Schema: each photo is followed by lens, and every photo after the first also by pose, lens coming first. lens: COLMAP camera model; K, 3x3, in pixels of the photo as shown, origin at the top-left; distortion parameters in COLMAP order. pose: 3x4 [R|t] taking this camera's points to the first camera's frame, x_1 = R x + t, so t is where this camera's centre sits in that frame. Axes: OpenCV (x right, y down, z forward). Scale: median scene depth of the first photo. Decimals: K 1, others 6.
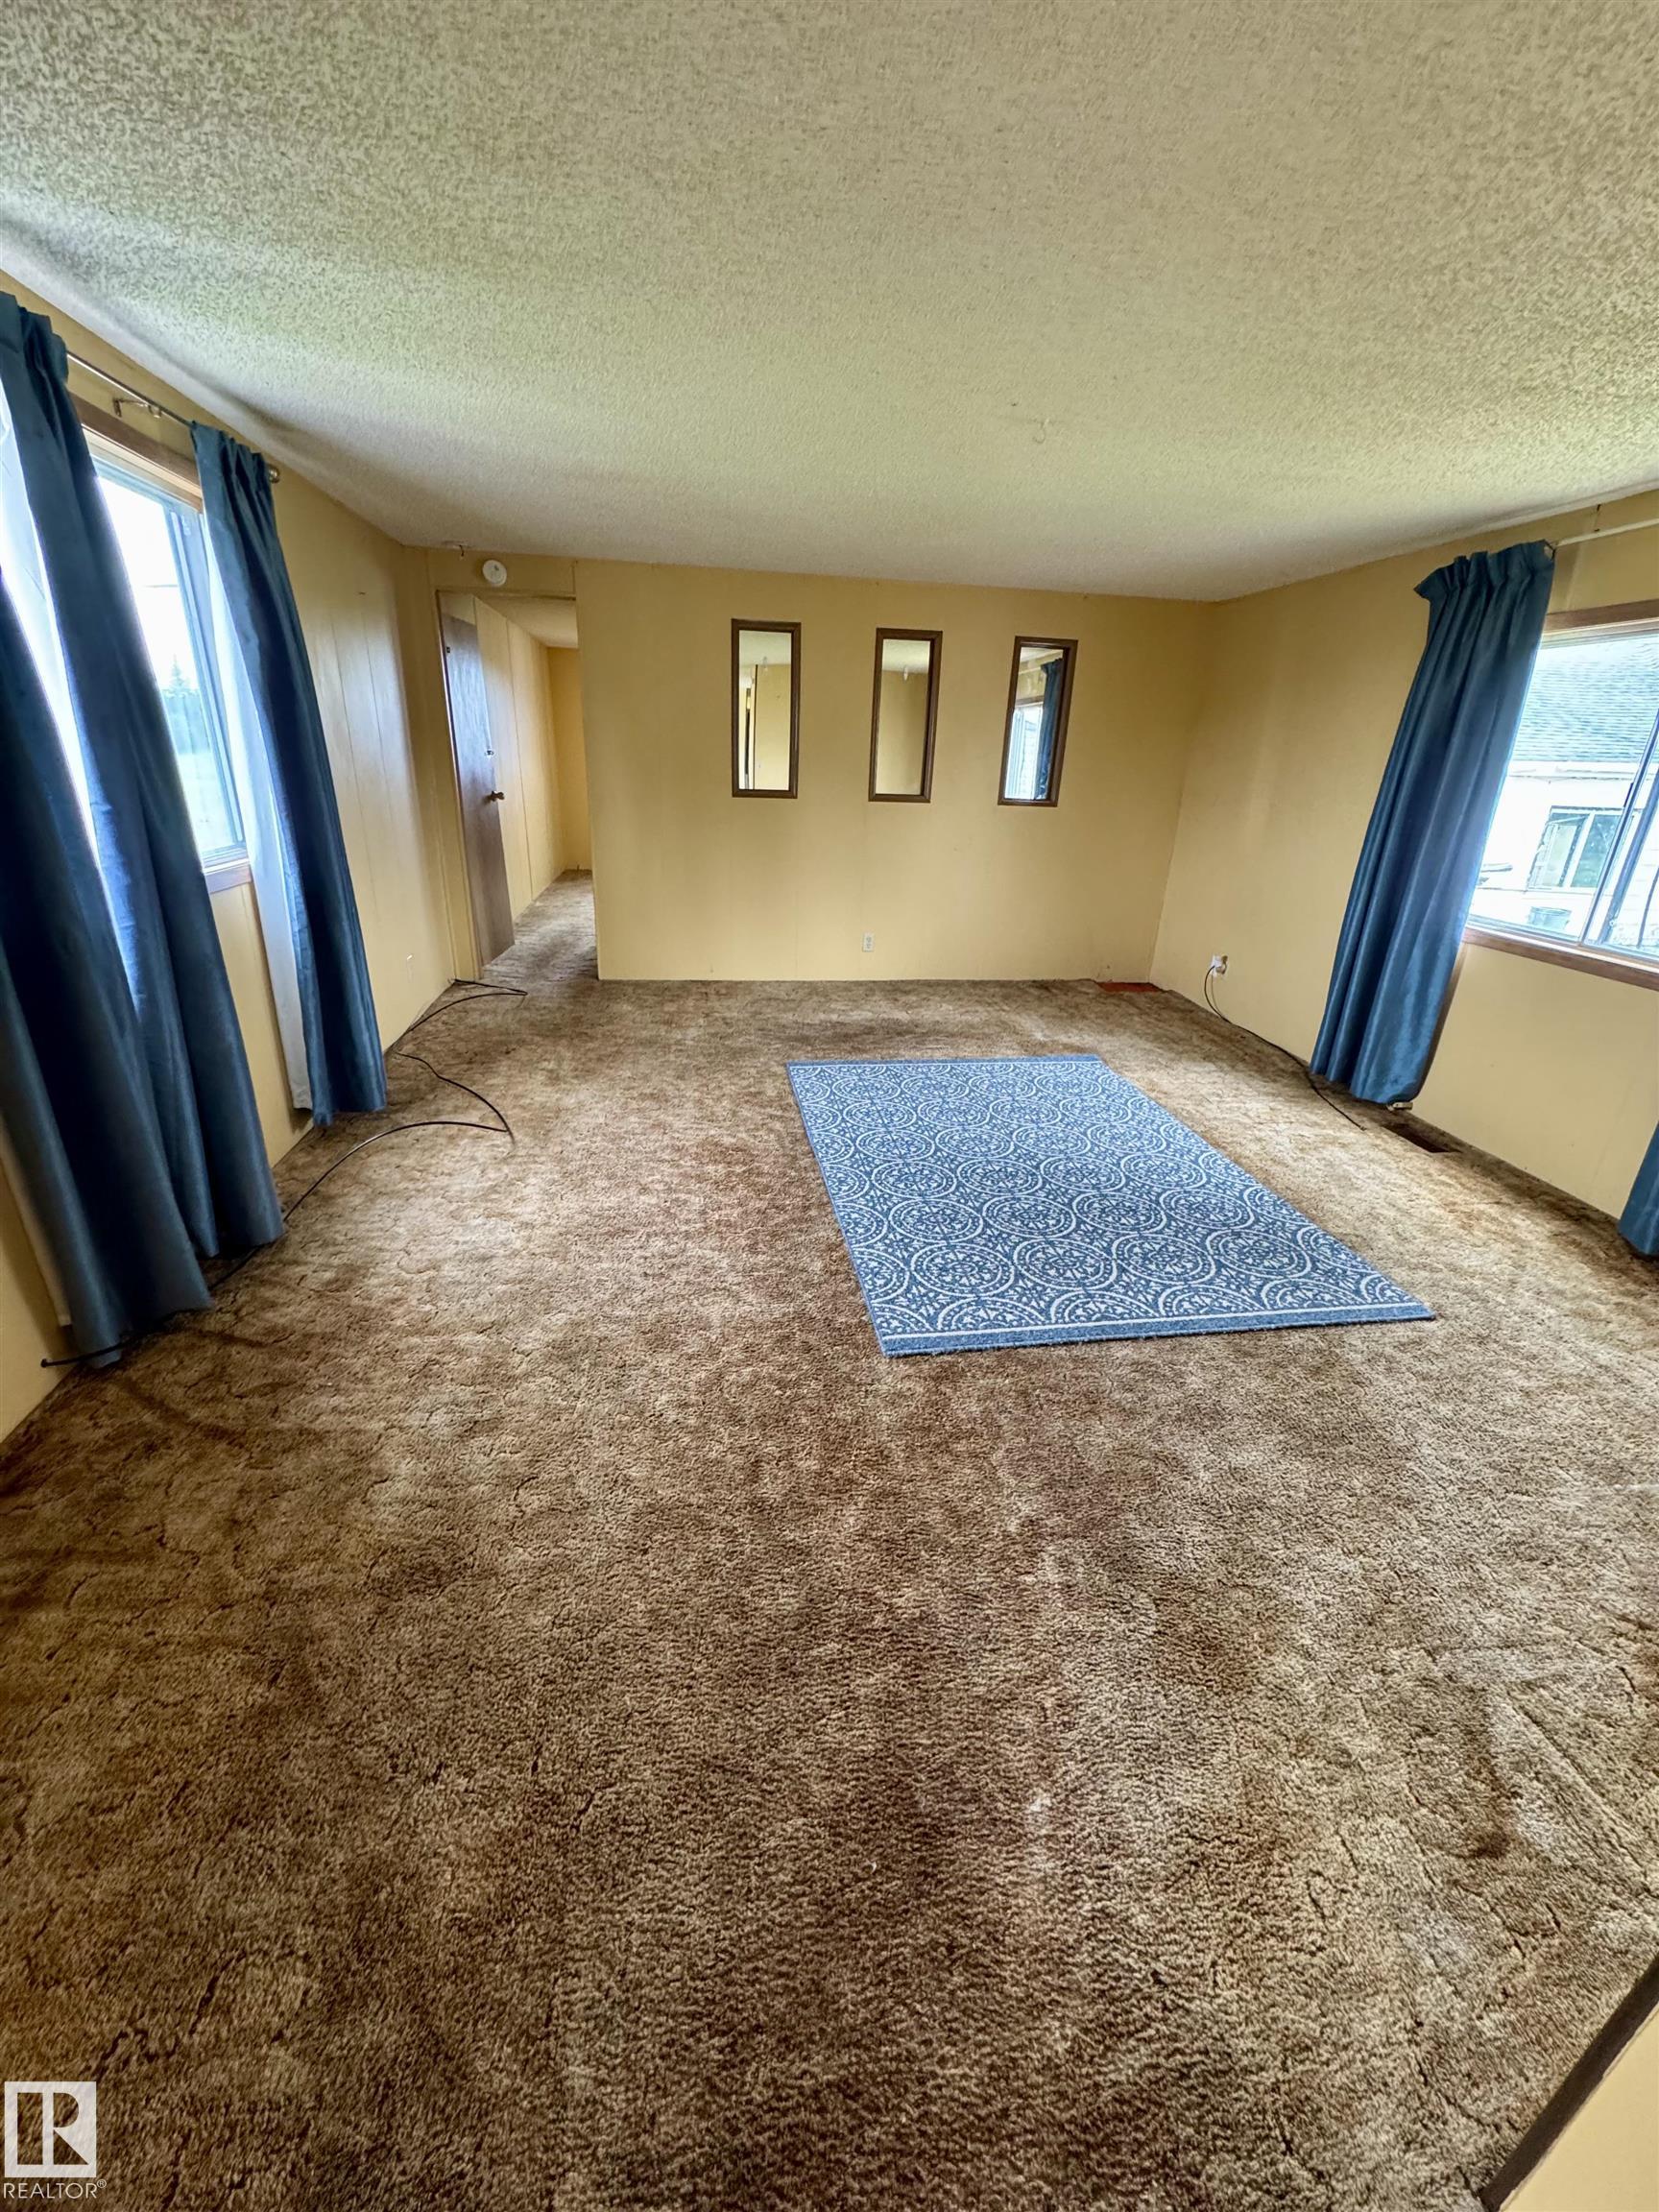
lens RADIAL K [[878.8, 0, 833.8], [0, 878.8, 1104.4], [0, 0, 1]] dist [-0.003981, -0.000016]
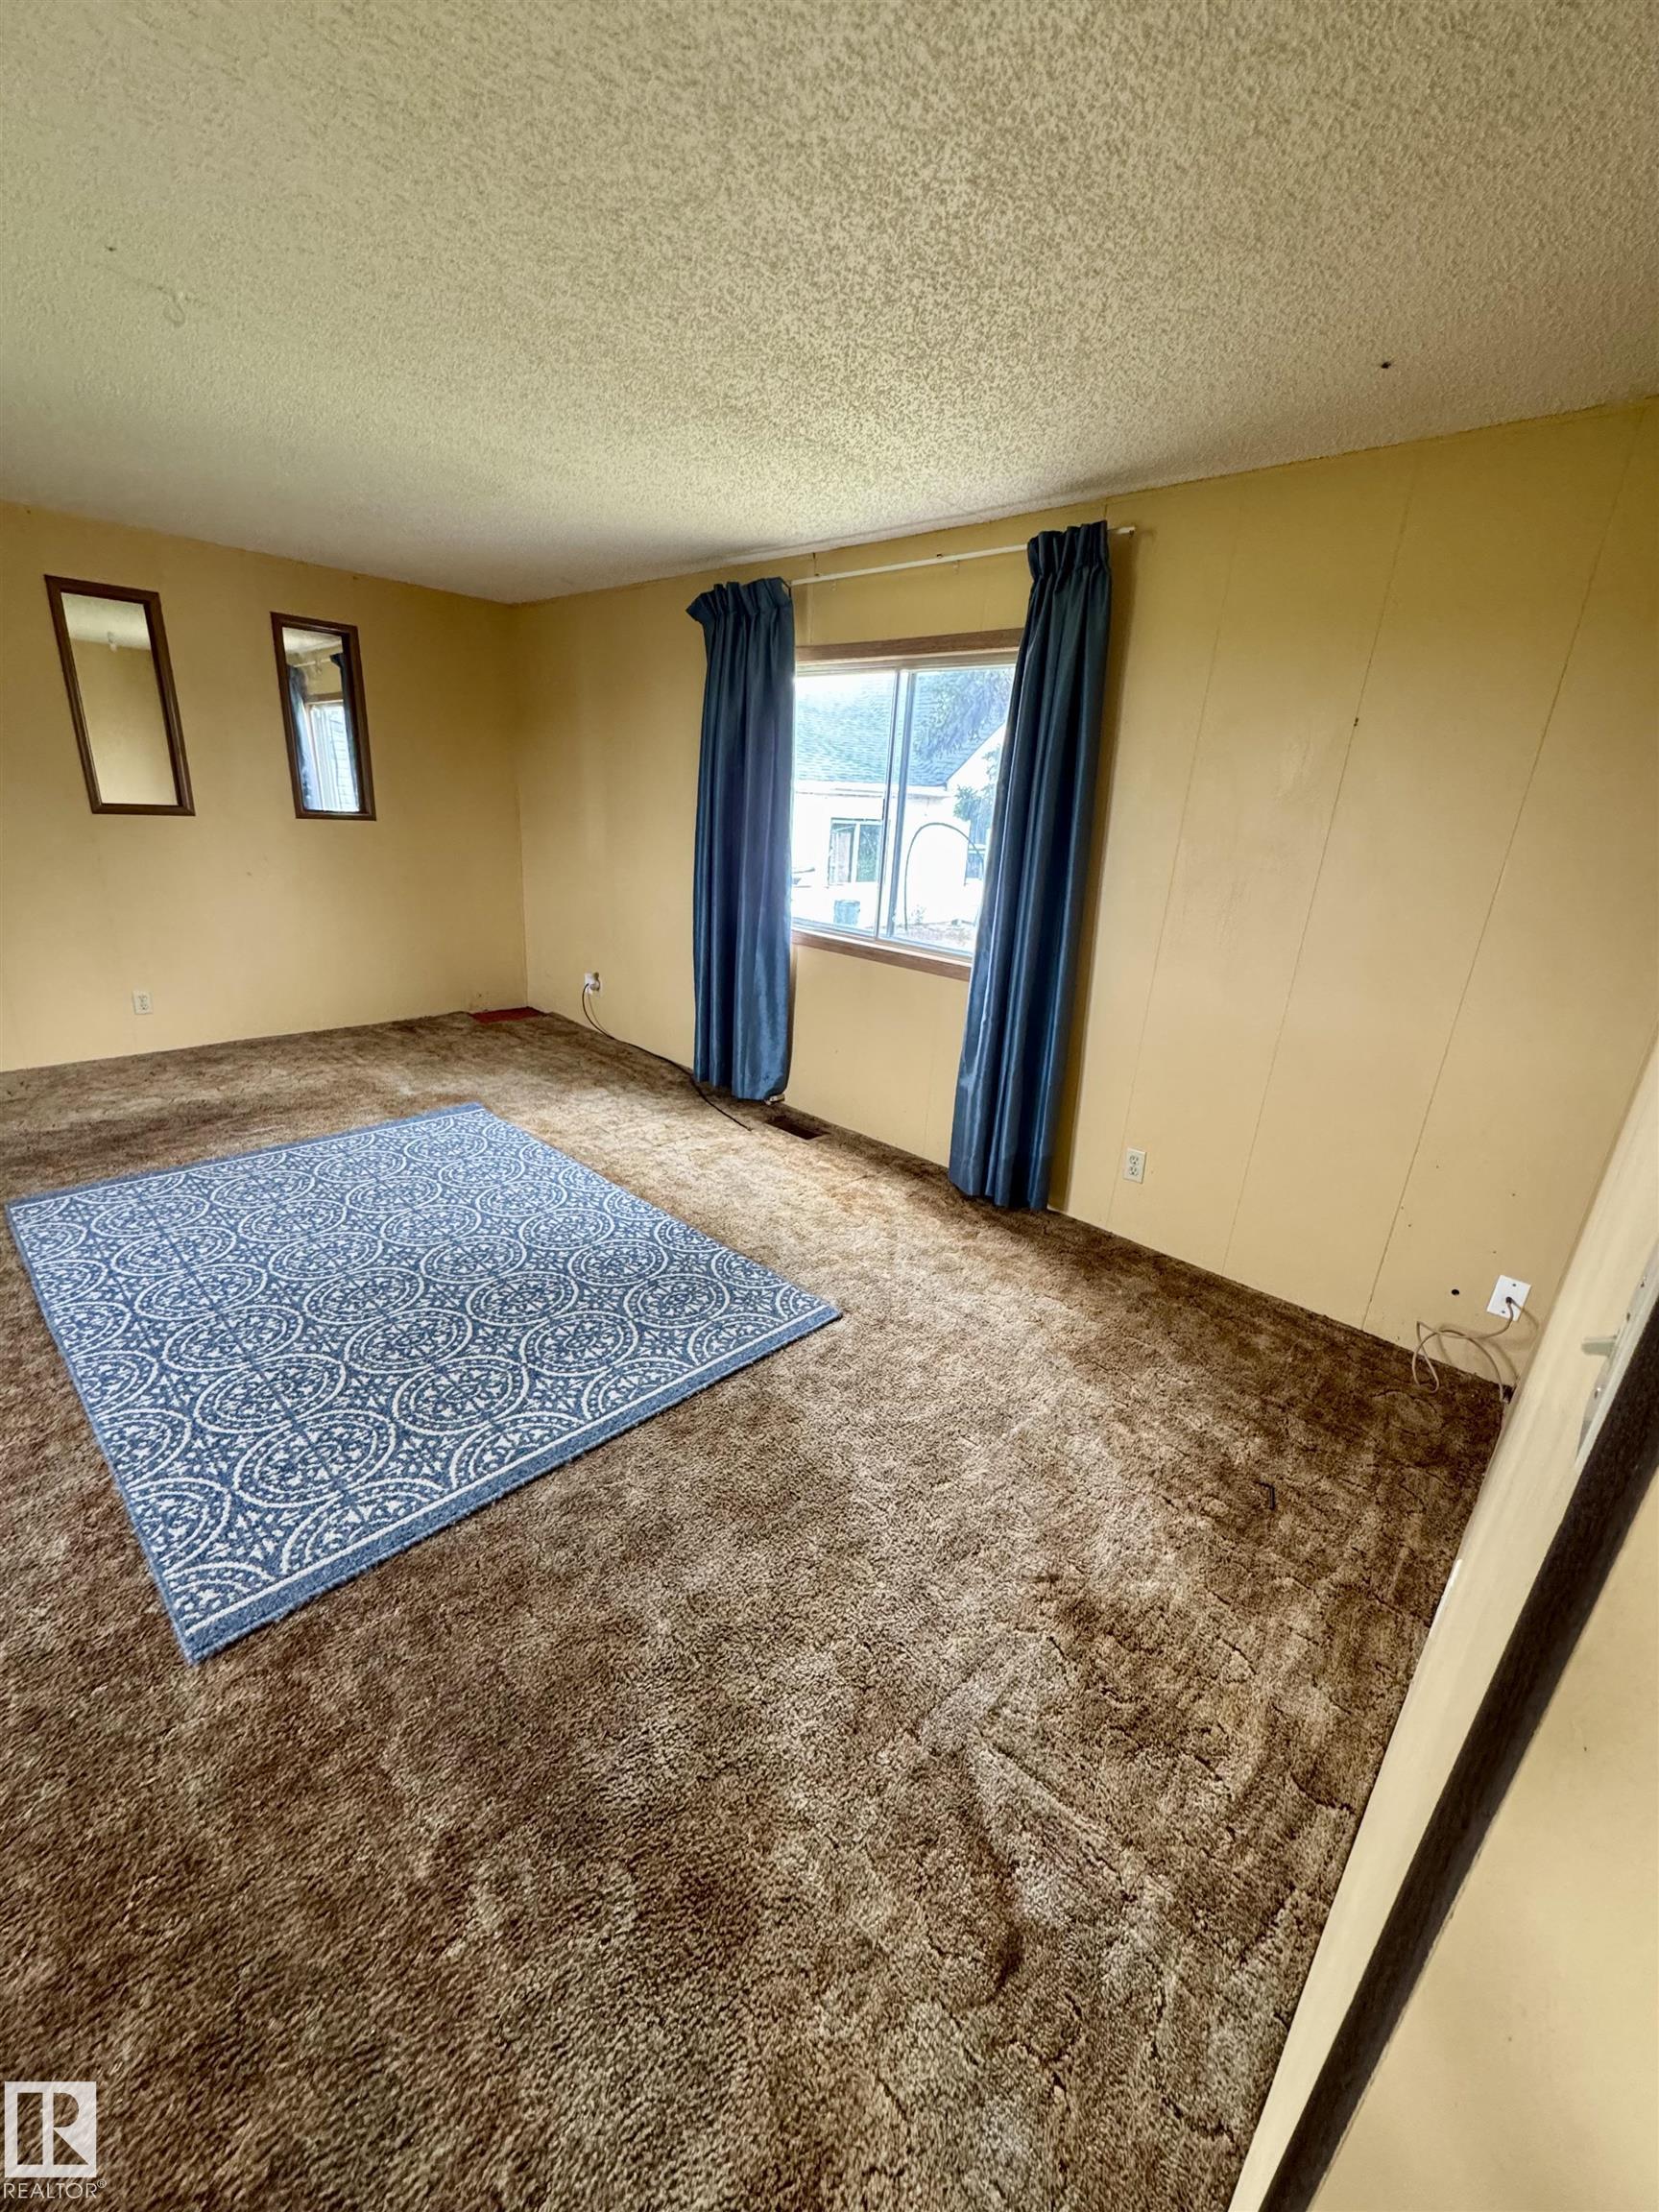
lens RADIAL K [[878.8, 0, 833.0], [0, 878.8, 1102.8], [0, 0, 1]] dist [-0.003981, -0.000016]
pose [[0.789155, -0.189728, 0.584155, 0.114557], [0.197832, 0.978925, 0.050686, -0.051241], [-0.581461, 0.075565, 0.810058, 0.142383]]
